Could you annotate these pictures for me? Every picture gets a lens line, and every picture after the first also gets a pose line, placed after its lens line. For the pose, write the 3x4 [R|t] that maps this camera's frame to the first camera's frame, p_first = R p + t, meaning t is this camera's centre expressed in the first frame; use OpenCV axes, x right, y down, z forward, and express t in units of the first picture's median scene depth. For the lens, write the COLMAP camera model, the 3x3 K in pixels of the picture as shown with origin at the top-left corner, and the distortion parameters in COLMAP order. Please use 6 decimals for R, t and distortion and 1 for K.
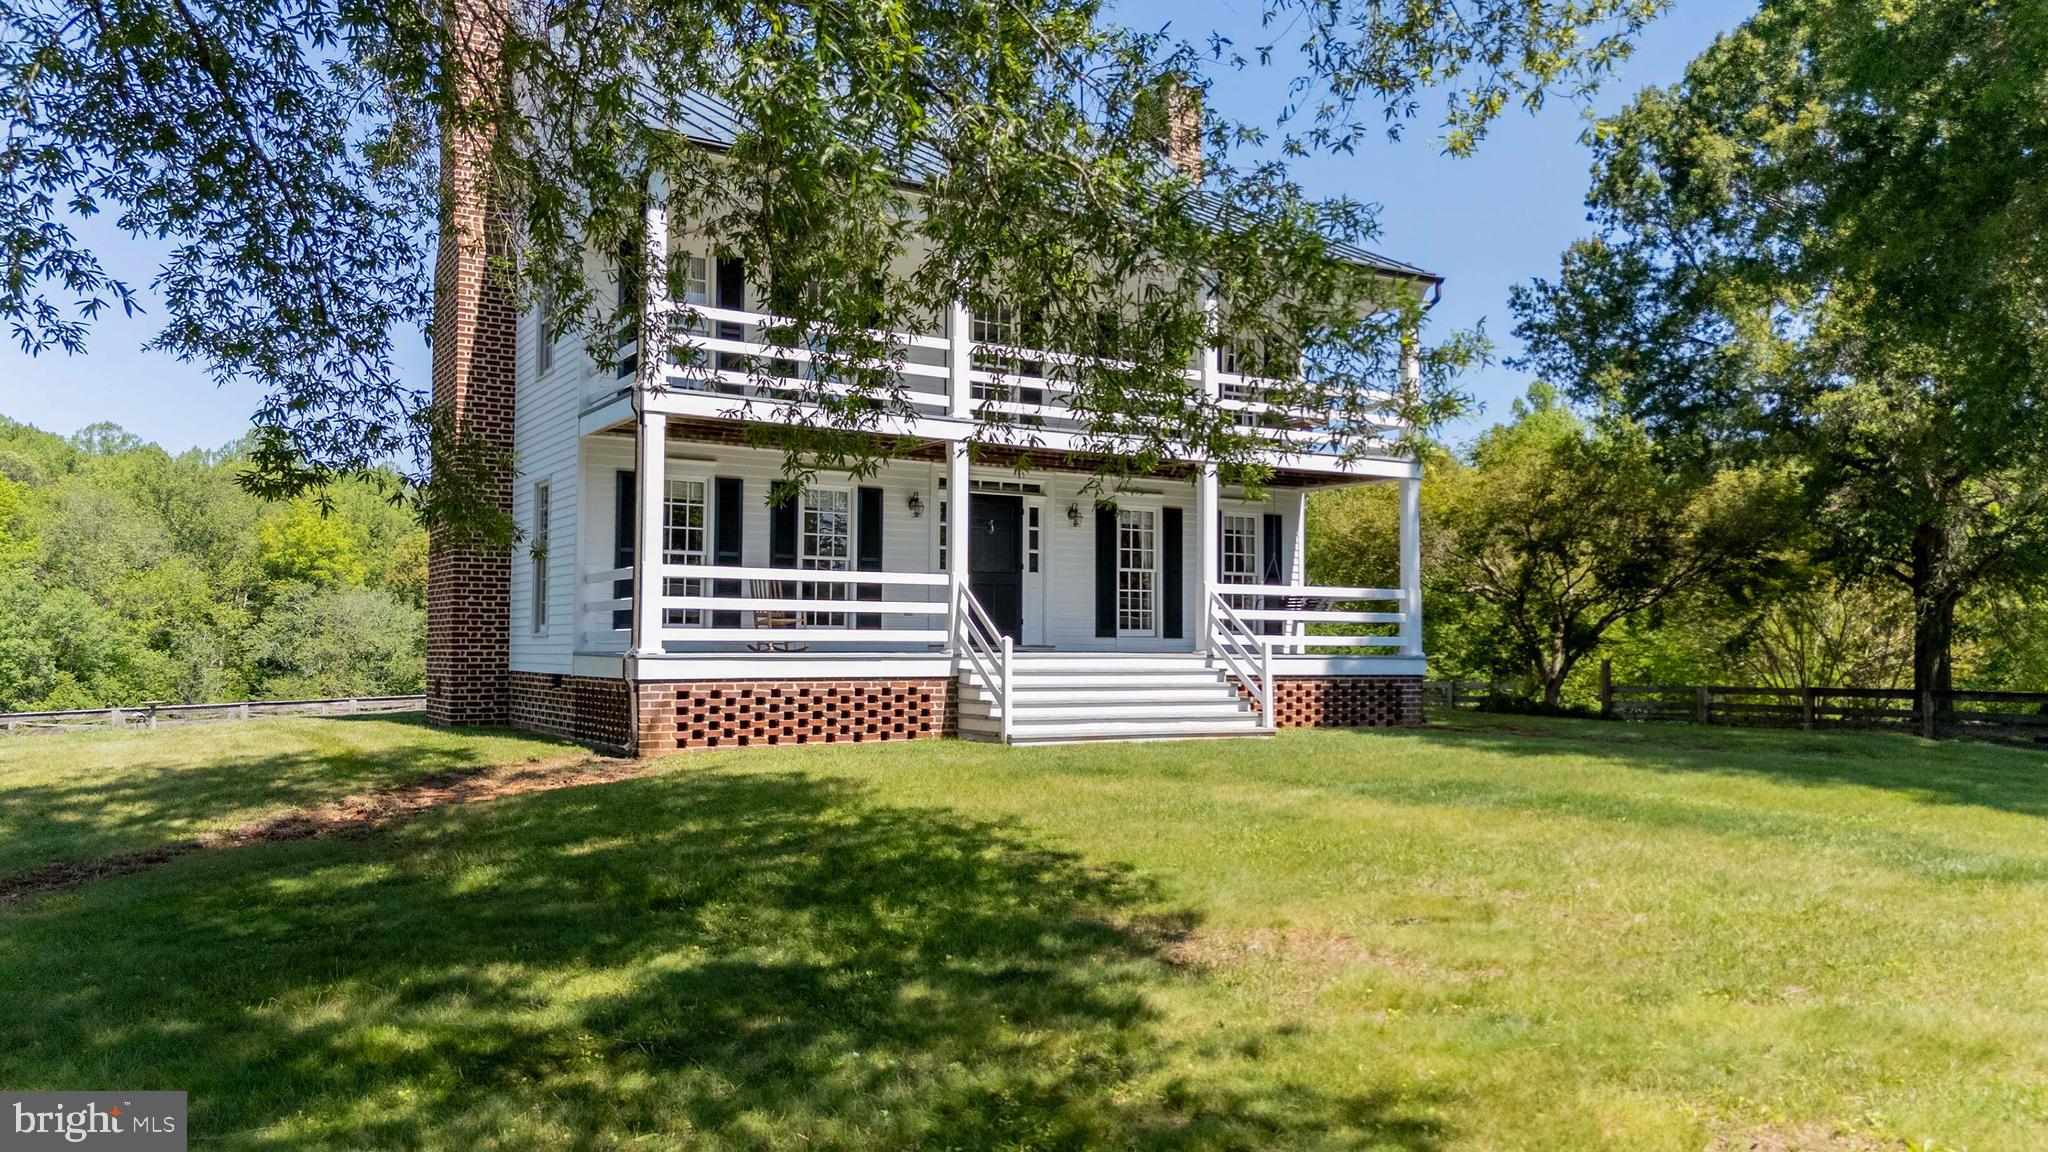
lens RADIAL K [[1509.4, 0, 1024.0], [0, 1509.4, 576.0], [0, 0, 1]] dist [0.126499, -0.088336]
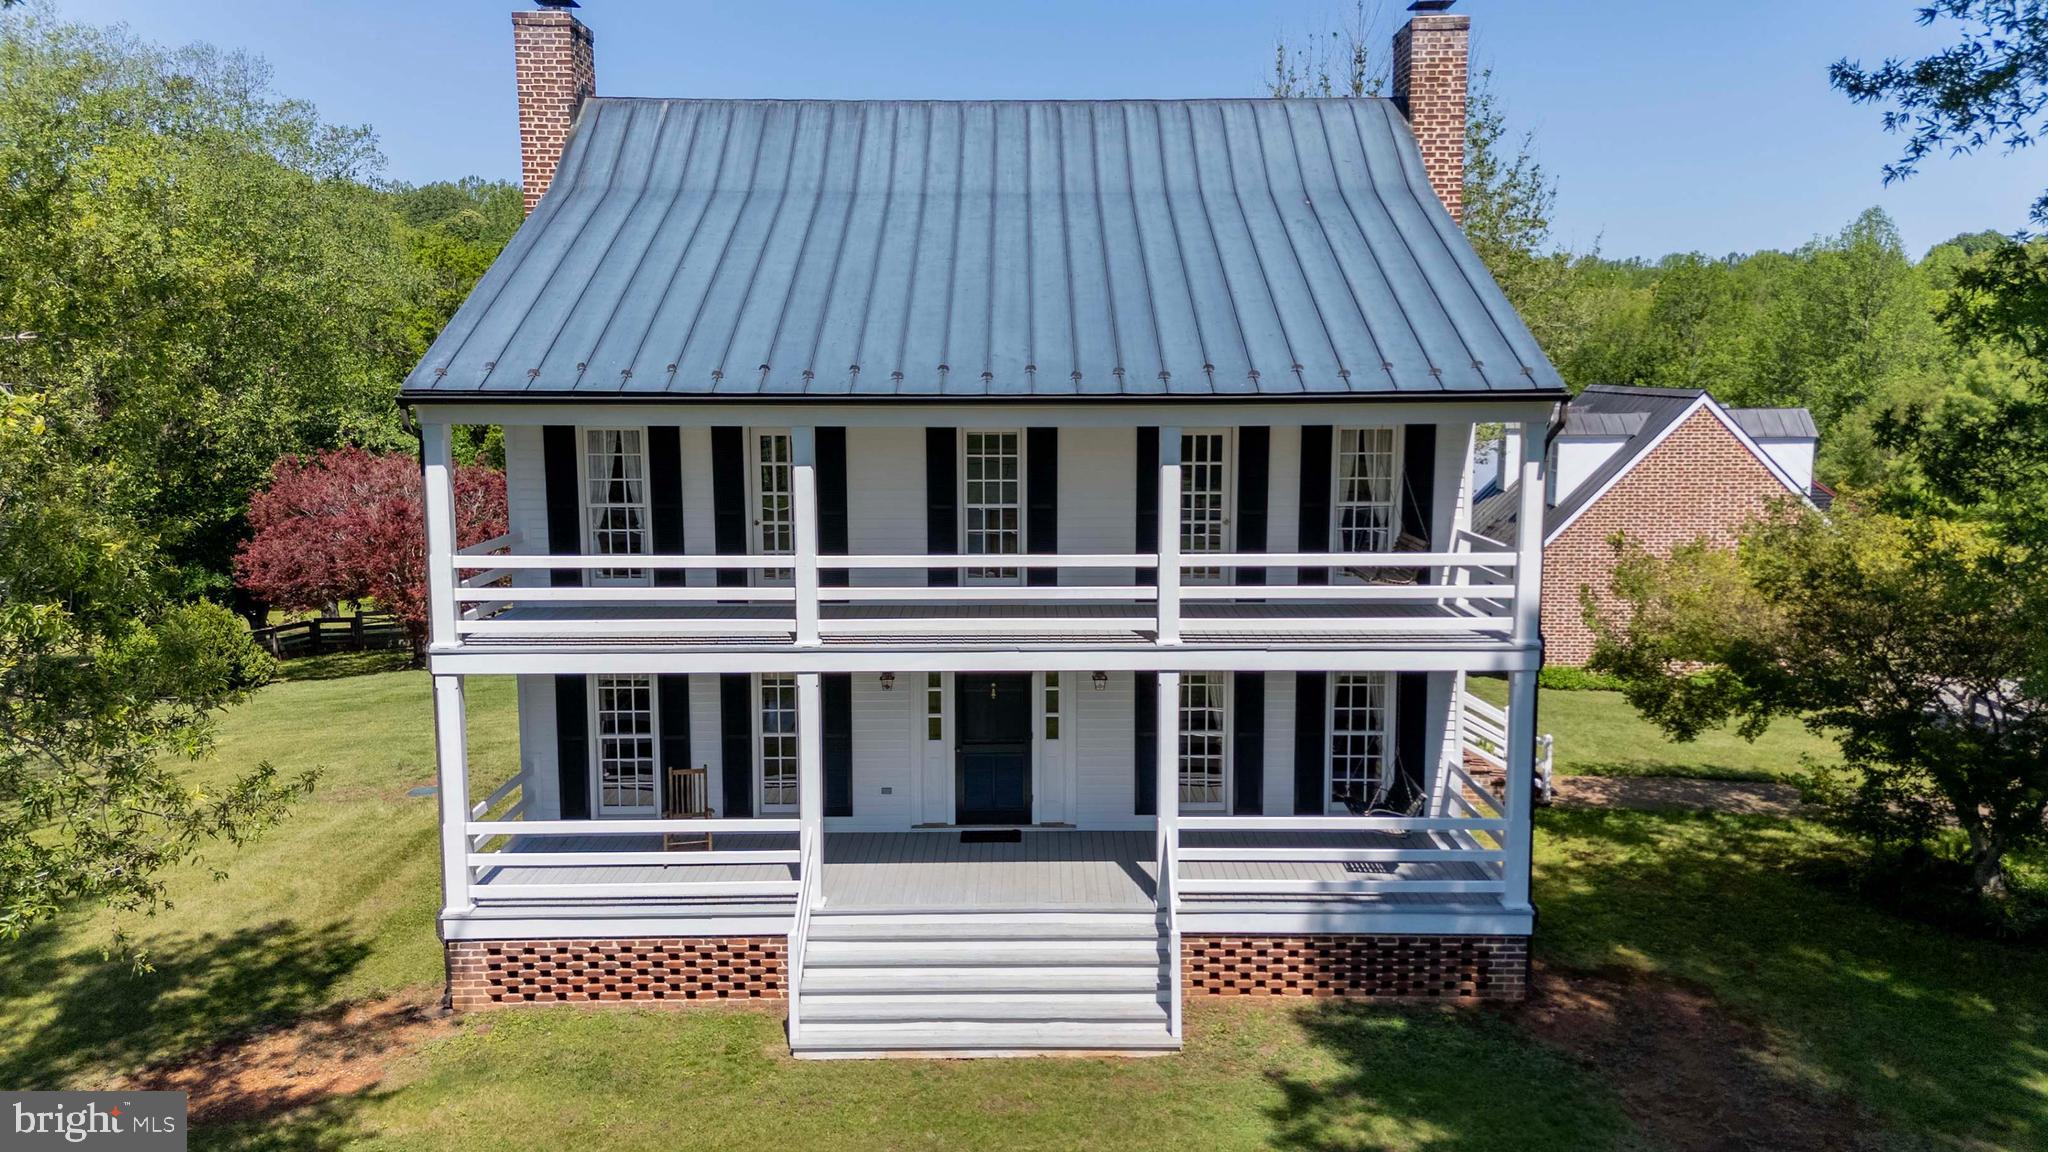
lens RADIAL K [[1490.6, 0, 1034.9], [0, 1490.6, 551.8], [0, 0, 1]] dist [0.119965, -0.180376]
pose [[0.853239, 0.063257, -0.517669, 0.523129], [0.032594, 0.984208, 0.173990, -0.309978], [0.520500, -0.165328, 0.837703, 0.360152]]
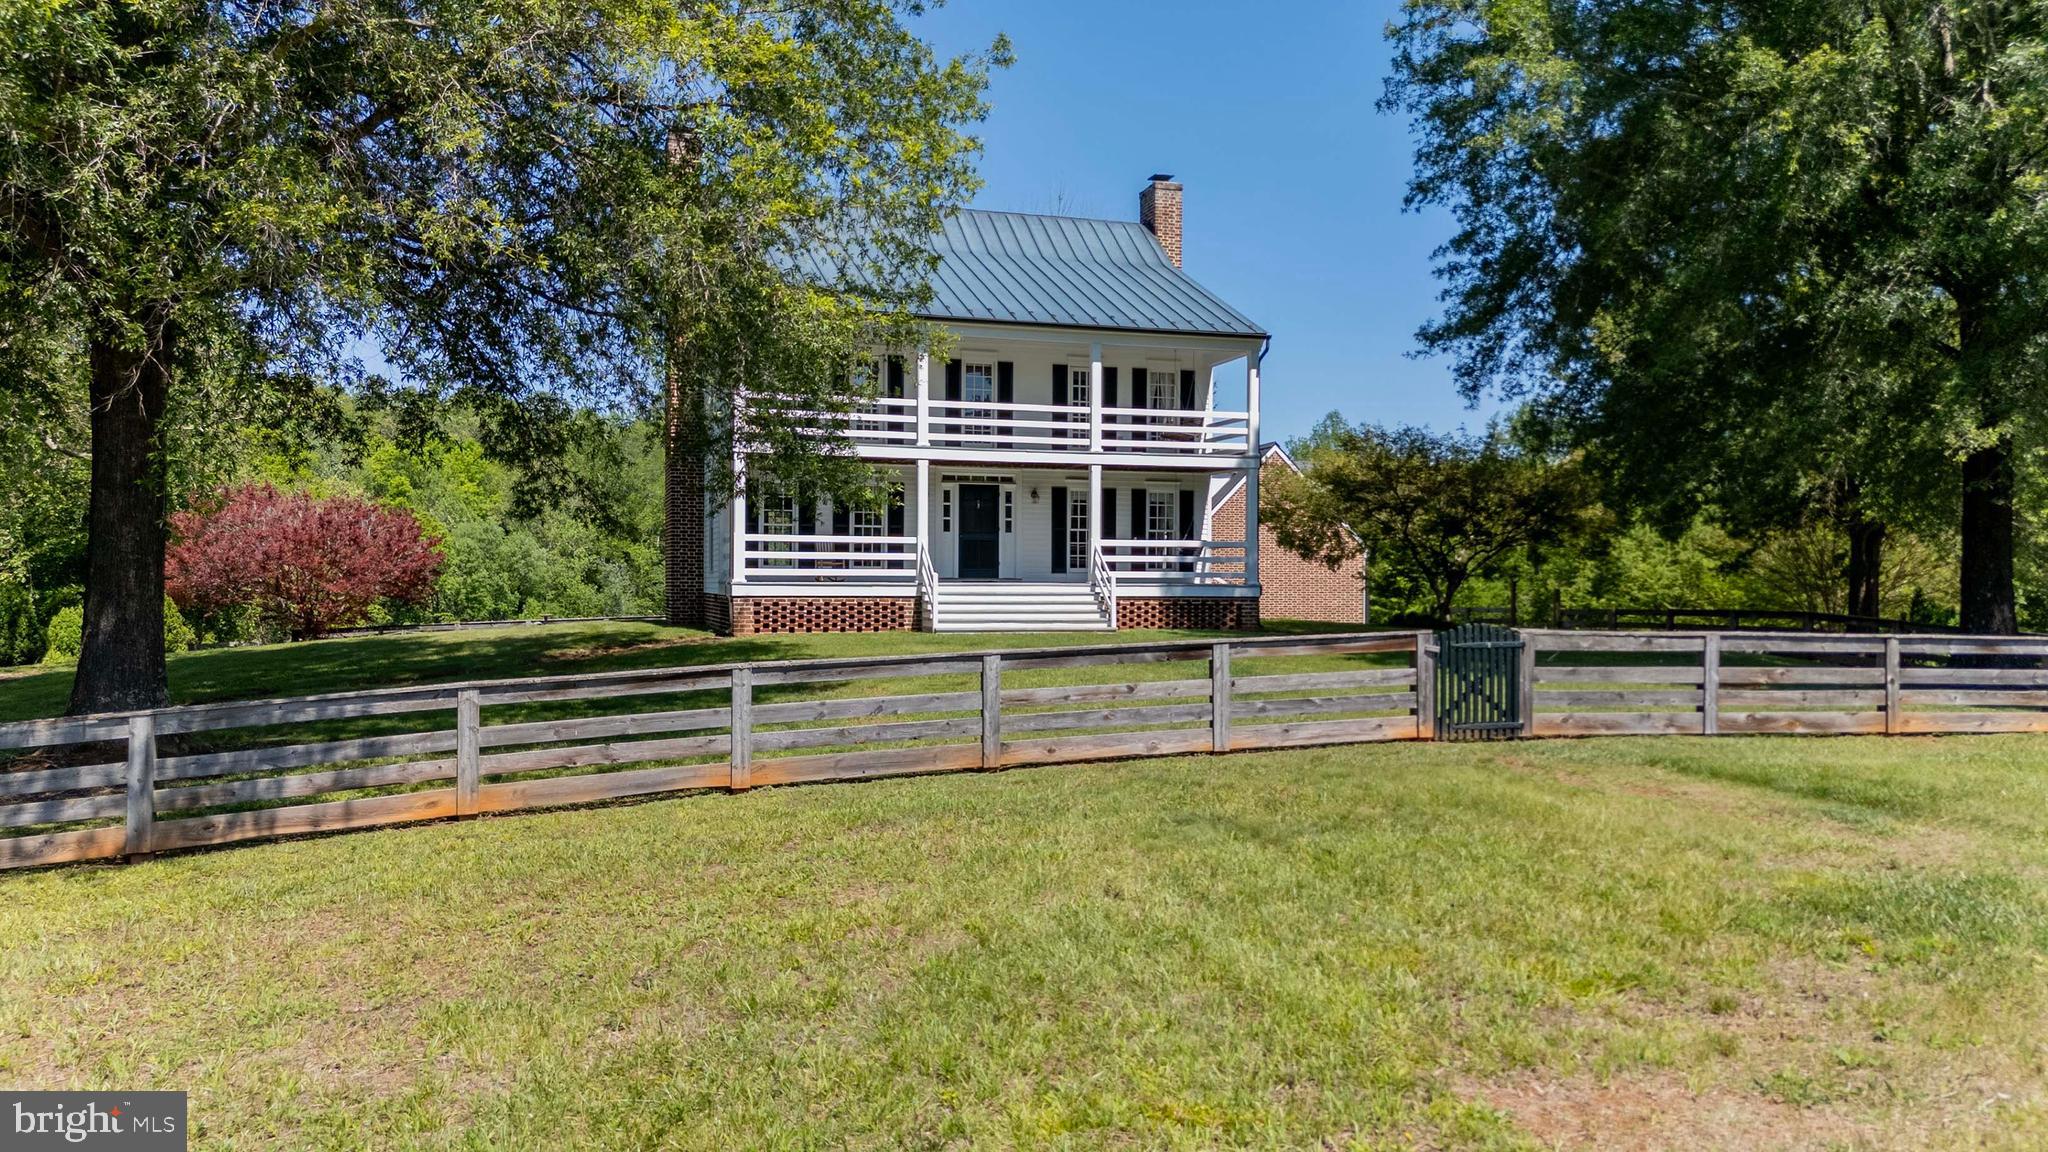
lens RADIAL K [[1509.4, 0, 1024.0], [0, 1509.4, 576.0], [0, 0, 1]] dist [0.126499, -0.088336]
pose [[0.970357, -0.001241, -0.241674, 0.492304], [0.011707, 0.999054, 0.041876, -0.027733], [0.241393, -0.043464, 0.969454, -0.654102]]
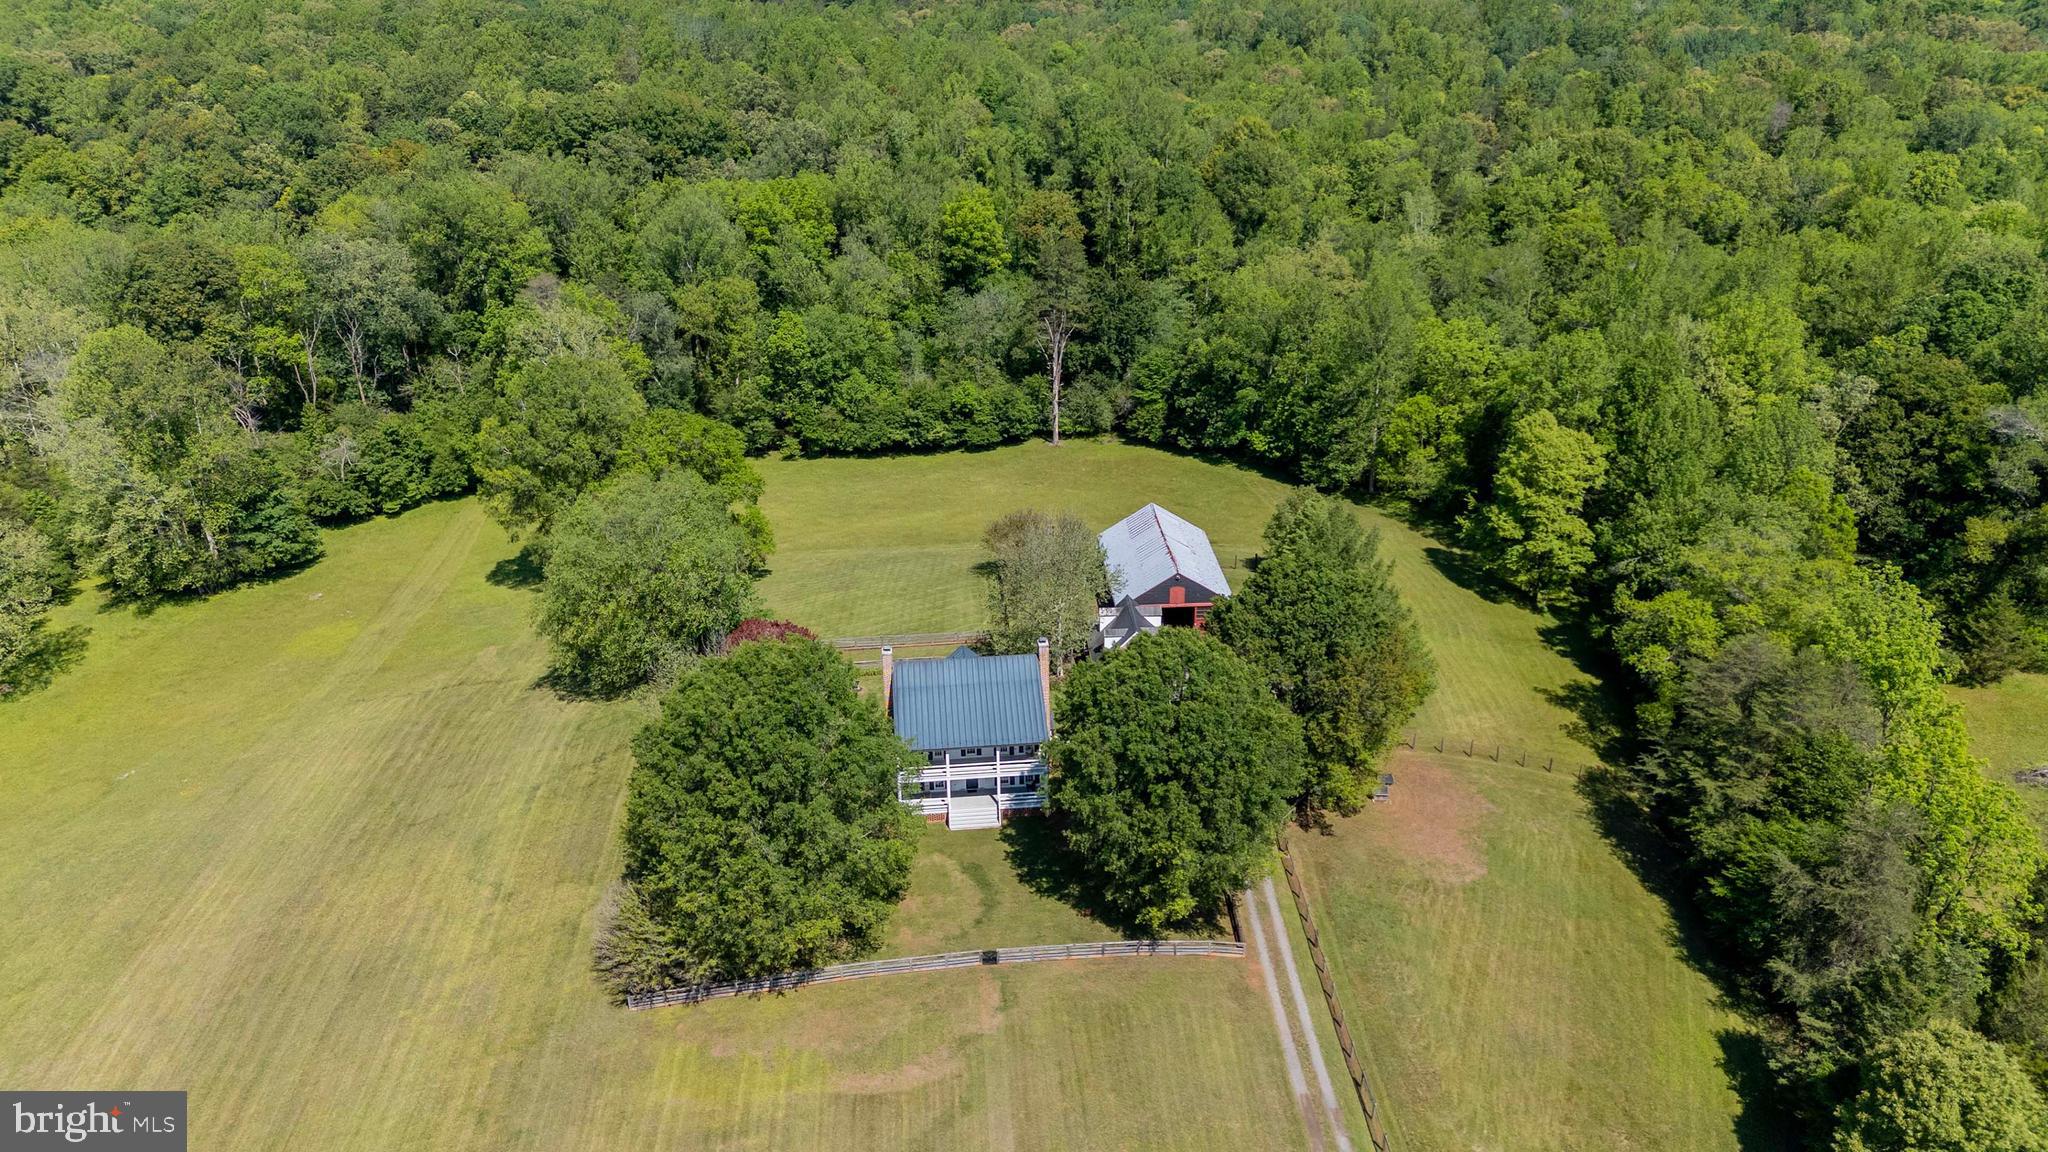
lens RADIAL K [[1509.4, 0, 1024.0], [0, 1509.4, 576.0], [0, 0, 1]] dist [0.126499, -0.088336]
pose [[0.894205, 0.165676, -0.415871, 2.774878], [0.036122, 0.899260, 0.435920, -3.655905], [0.446197, -0.404824, 0.798139, -3.618232]]
